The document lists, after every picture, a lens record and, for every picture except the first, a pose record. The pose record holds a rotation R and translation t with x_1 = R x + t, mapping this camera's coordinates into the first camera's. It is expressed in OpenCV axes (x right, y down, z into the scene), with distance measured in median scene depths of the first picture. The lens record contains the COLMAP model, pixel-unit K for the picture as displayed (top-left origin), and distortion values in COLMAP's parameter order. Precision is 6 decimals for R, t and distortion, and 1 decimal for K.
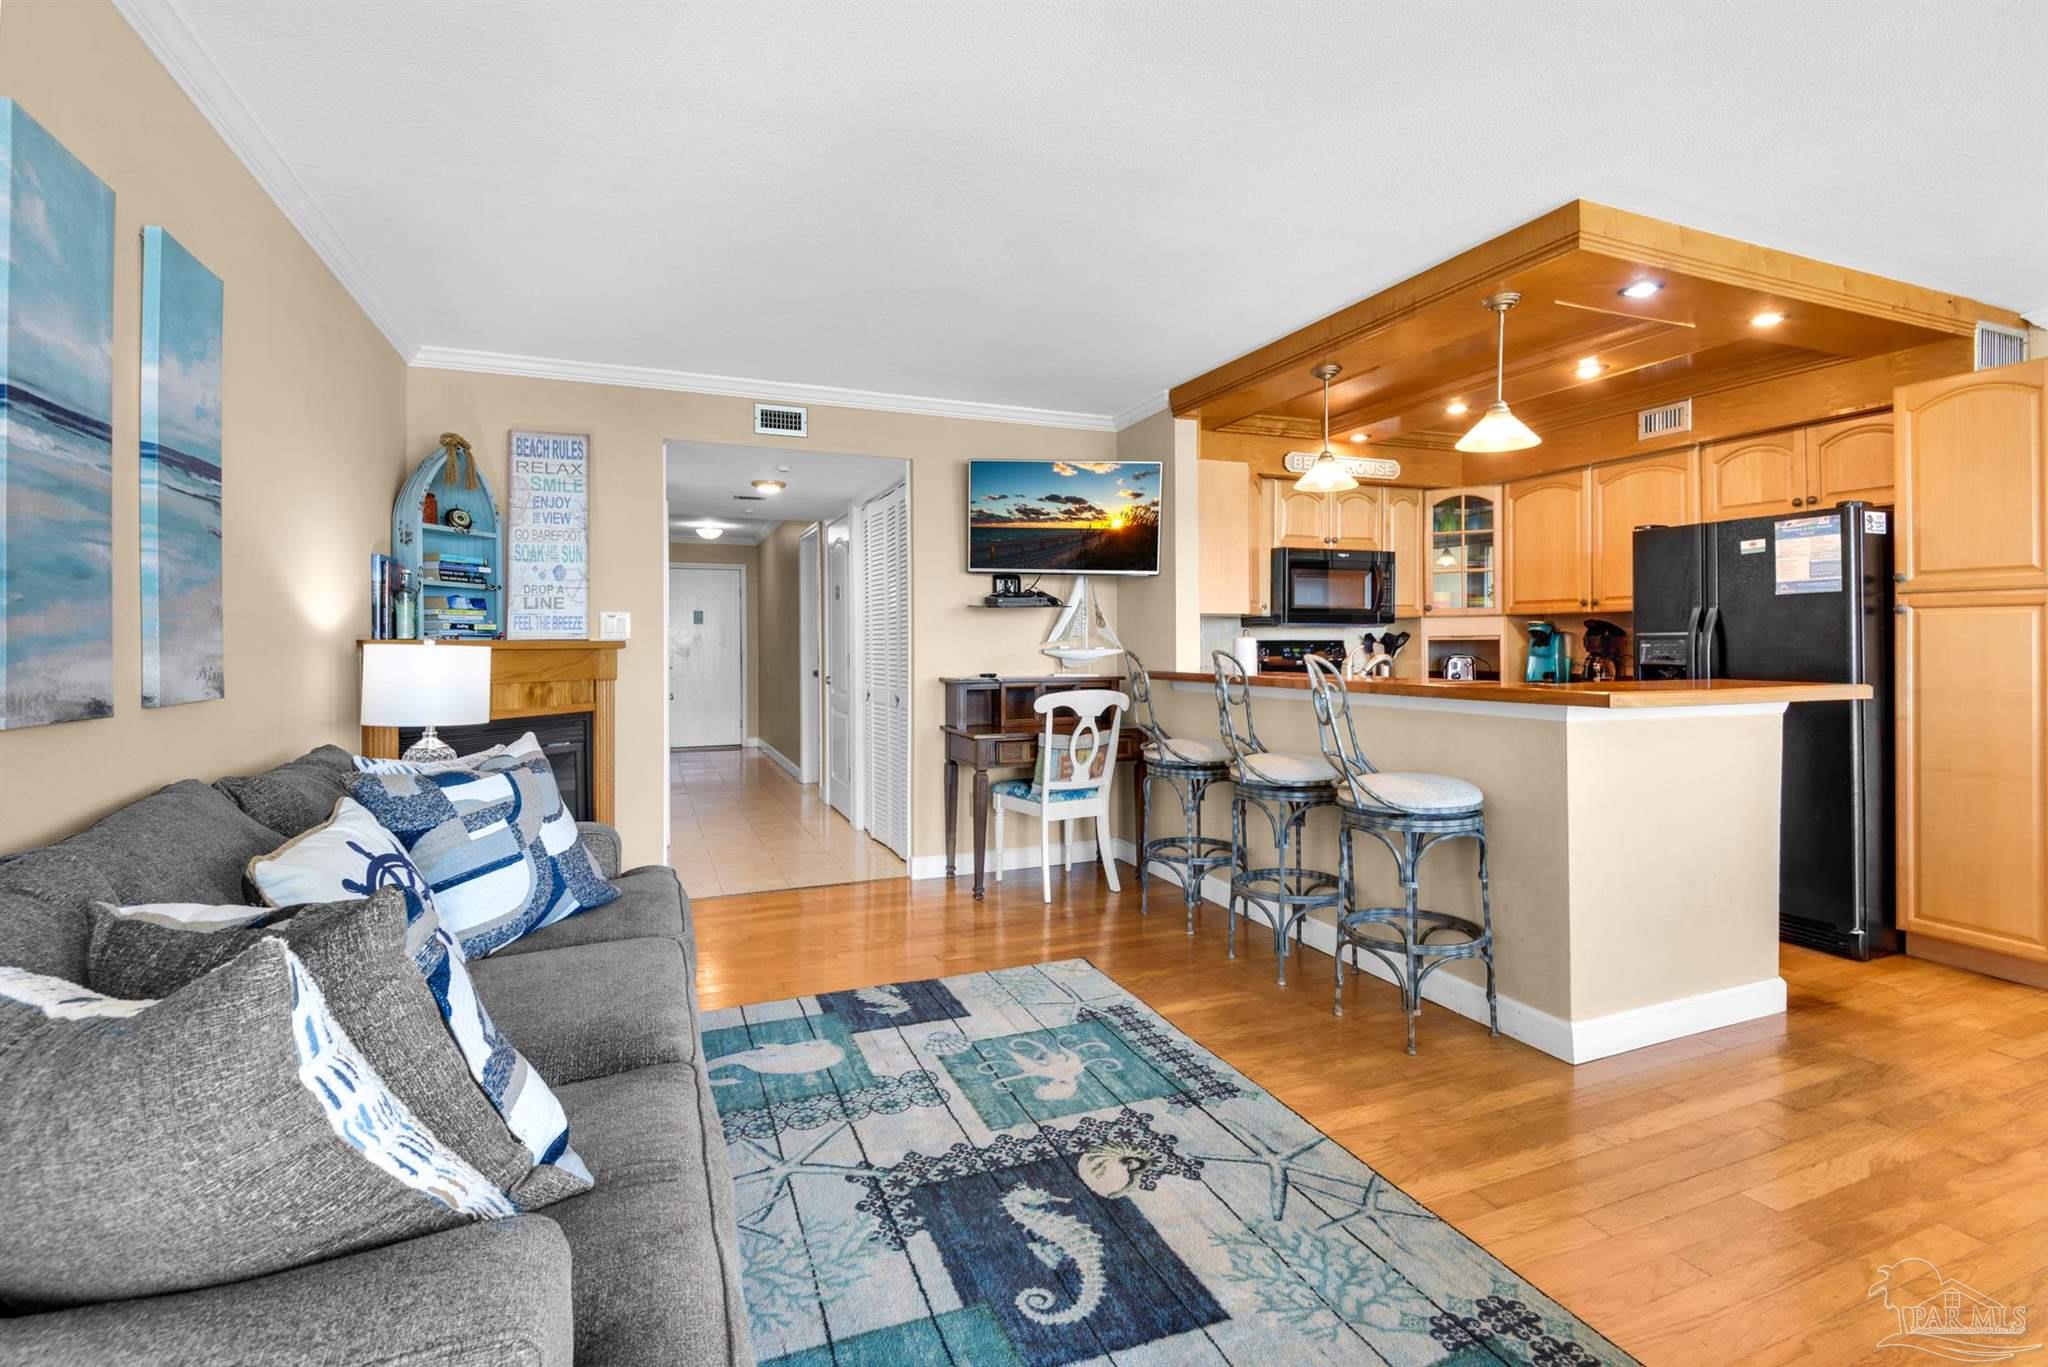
lens RADIAL K [[937.9, 0, 1042.7], [0, 937.9, 638.4], [0, 0, 1]] dist [0.028326, -0.018393]
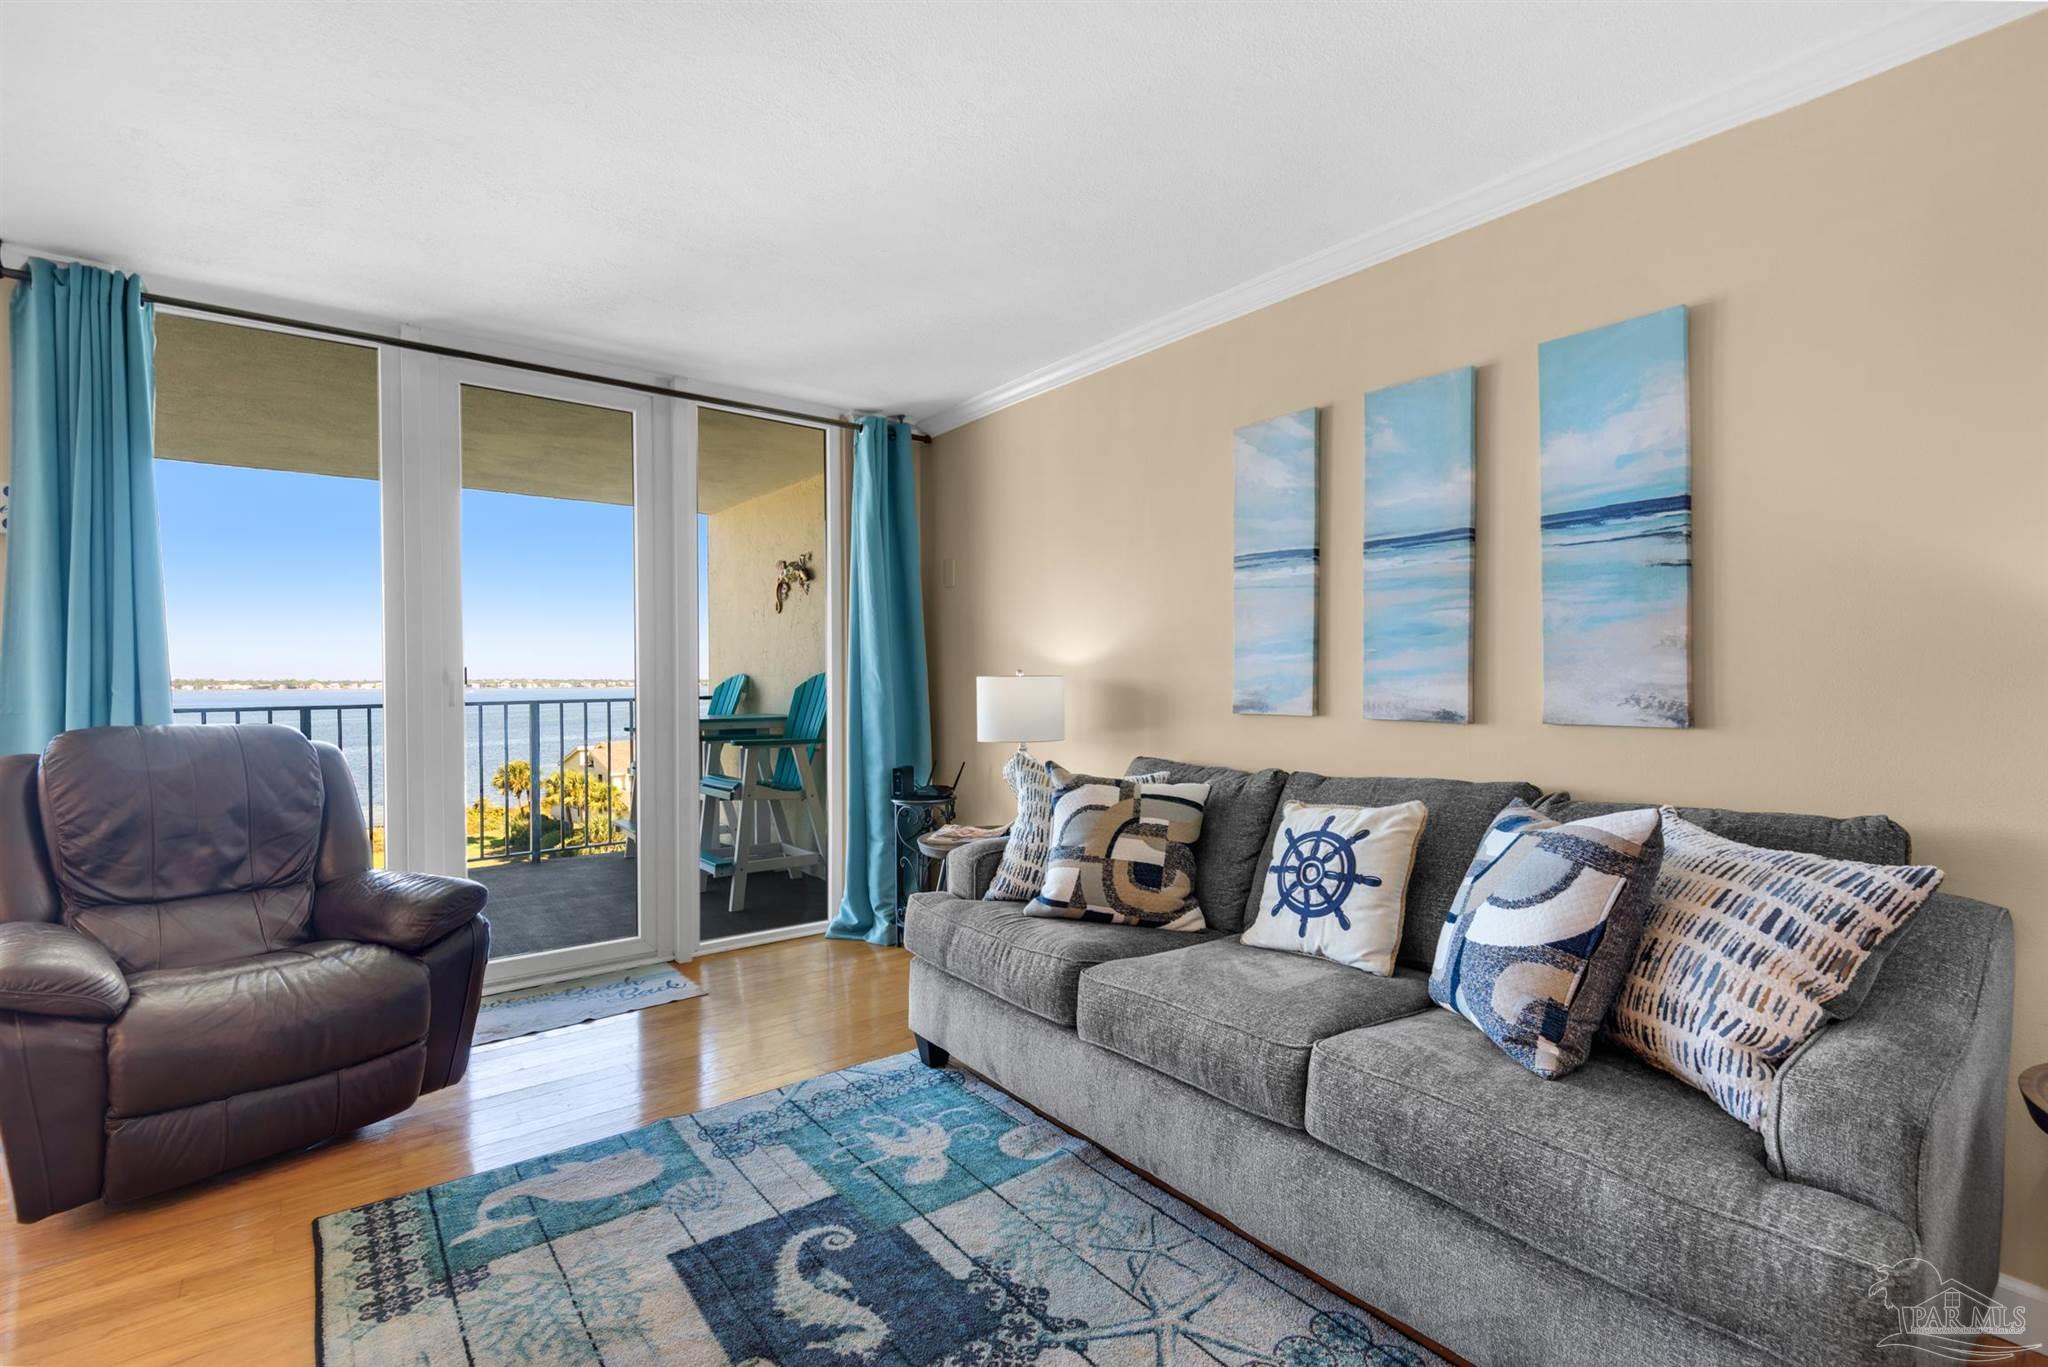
lens RADIAL K [[937.9, 0, 1033.3], [0, 937.9, 693.4], [0, 0, 1]] dist [0.028326, -0.018393]
pose [[-0.967903, 0.010571, -0.251100, 0.018825], [0.007706, 0.999894, 0.012388, 0.004847], [0.251204, 0.010056, -0.967882, 0.881726]]
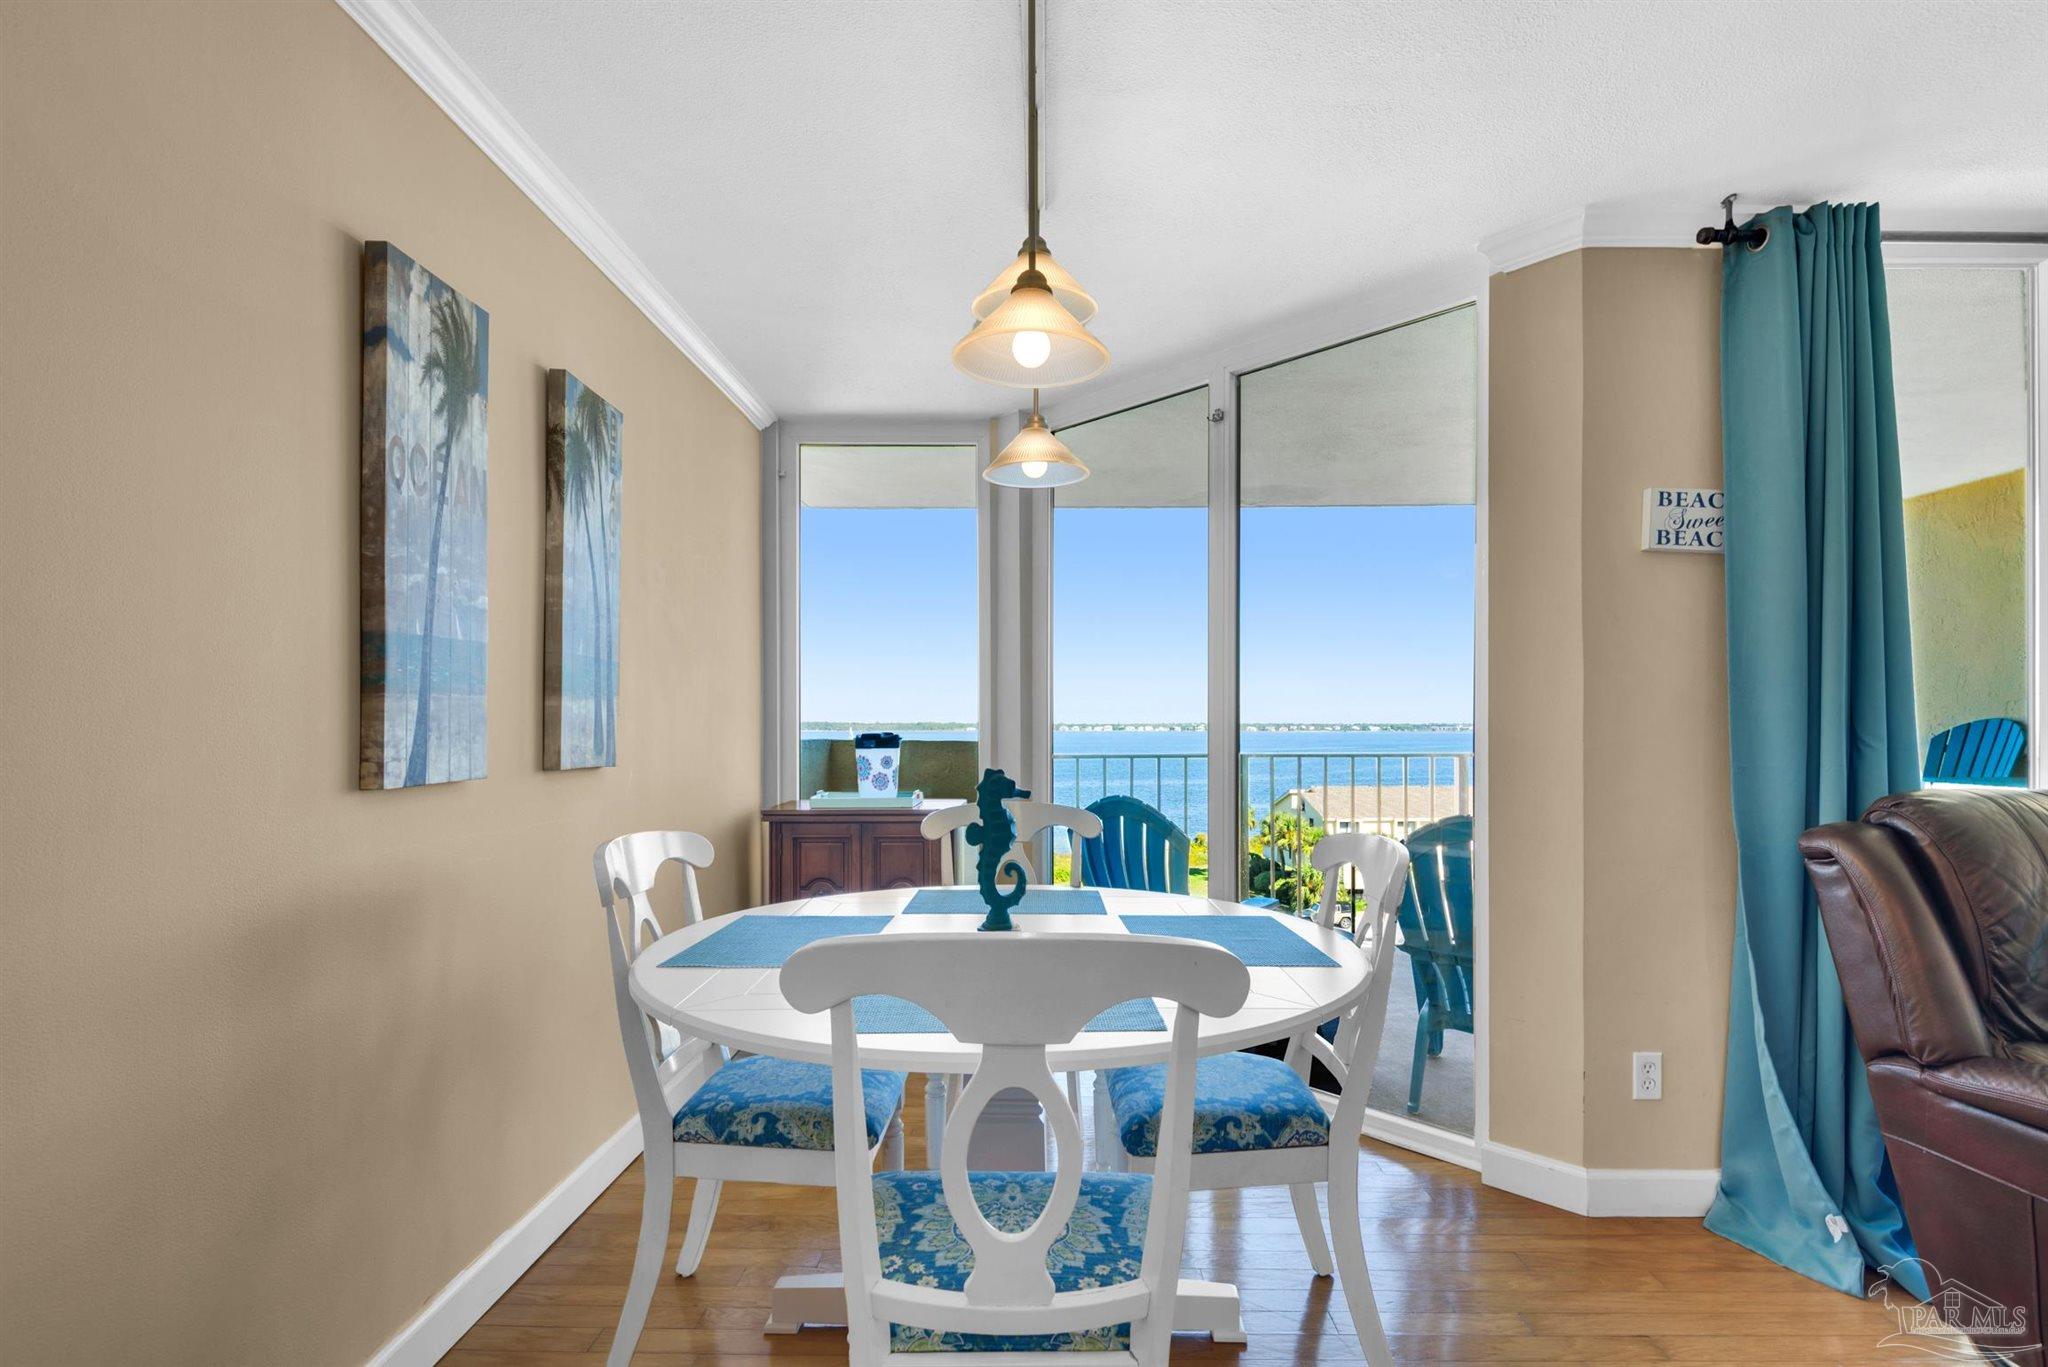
lens RADIAL K [[996.7, 0, 1043.8], [0, 996.7, 729.9], [0, 0, 1]] dist [-0.013865, -0.003771]
pose [[-0.917177, 0.002008, 0.398474, 0.666801], [0.002452, 0.999997, 0.000606, -0.002440], [-0.398471, 0.001533, -0.917179, 0.745057]]
